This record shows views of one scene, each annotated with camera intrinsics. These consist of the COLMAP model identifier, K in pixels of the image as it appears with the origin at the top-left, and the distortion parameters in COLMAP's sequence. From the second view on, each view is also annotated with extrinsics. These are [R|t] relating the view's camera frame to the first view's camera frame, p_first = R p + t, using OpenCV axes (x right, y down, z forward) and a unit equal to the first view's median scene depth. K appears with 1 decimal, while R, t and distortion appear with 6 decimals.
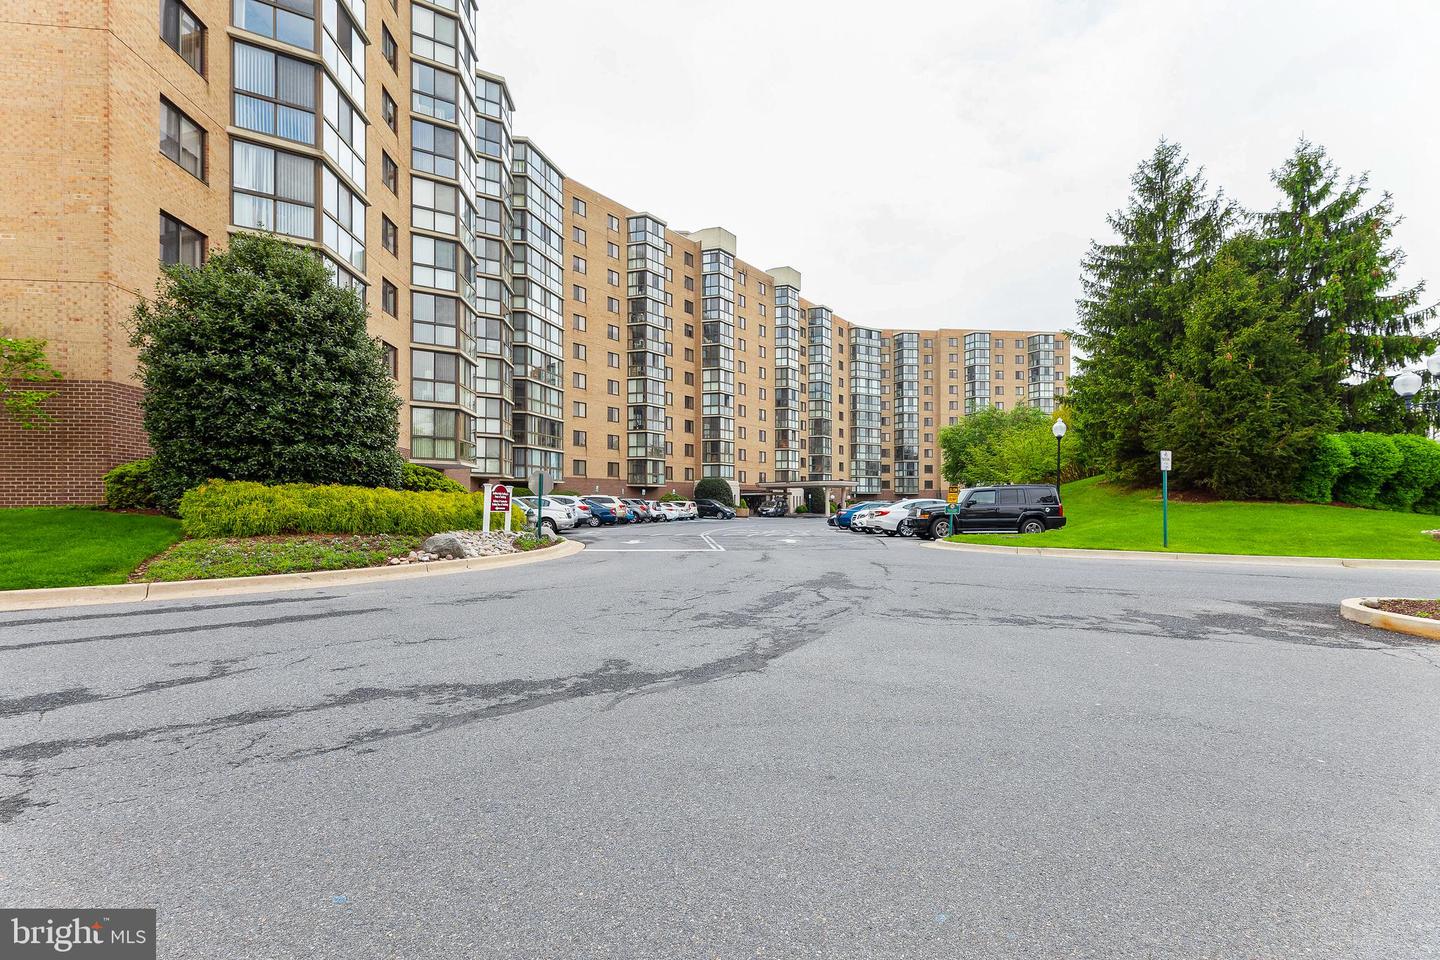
lens RADIAL K [[539.6, 0, 720.0], [0, 539.6, 480.0], [0, 0, 1]] dist [-0.000394, -0.000056]
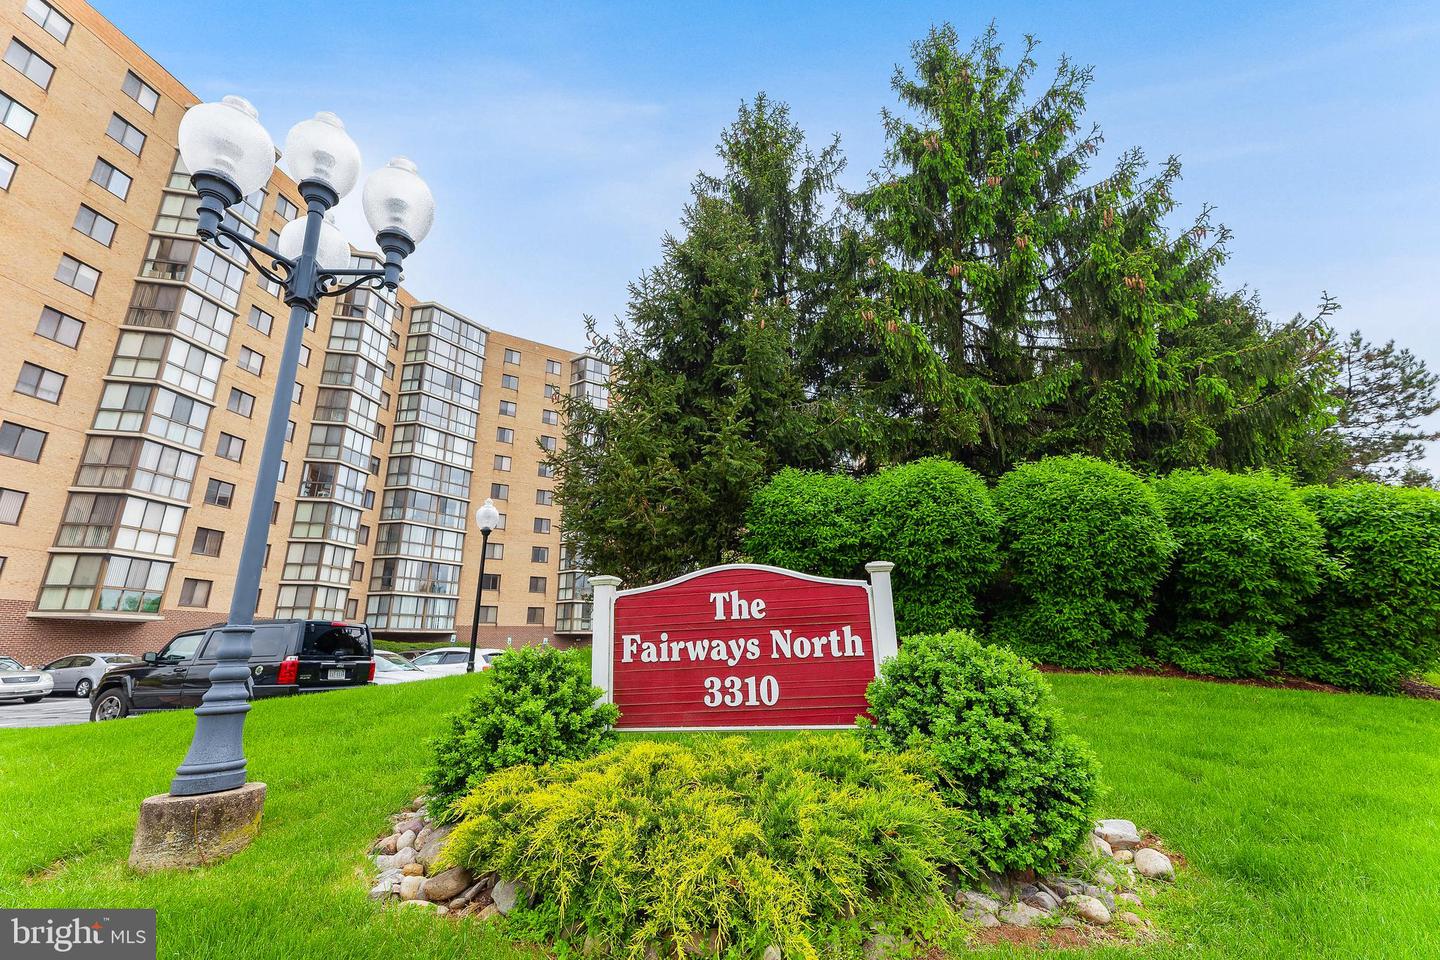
lens RADIAL K [[539.6, 0, 720.0], [0, 539.6, 480.0], [0, 0, 1]] dist [-0.000394, -0.000056]
pose [[0.963857, -0.086854, -0.251866, 0.413870], [0.019436, 0.965773, -0.258661, 0.001830], [0.265711, 0.244417, 0.932554, 0.217112]]
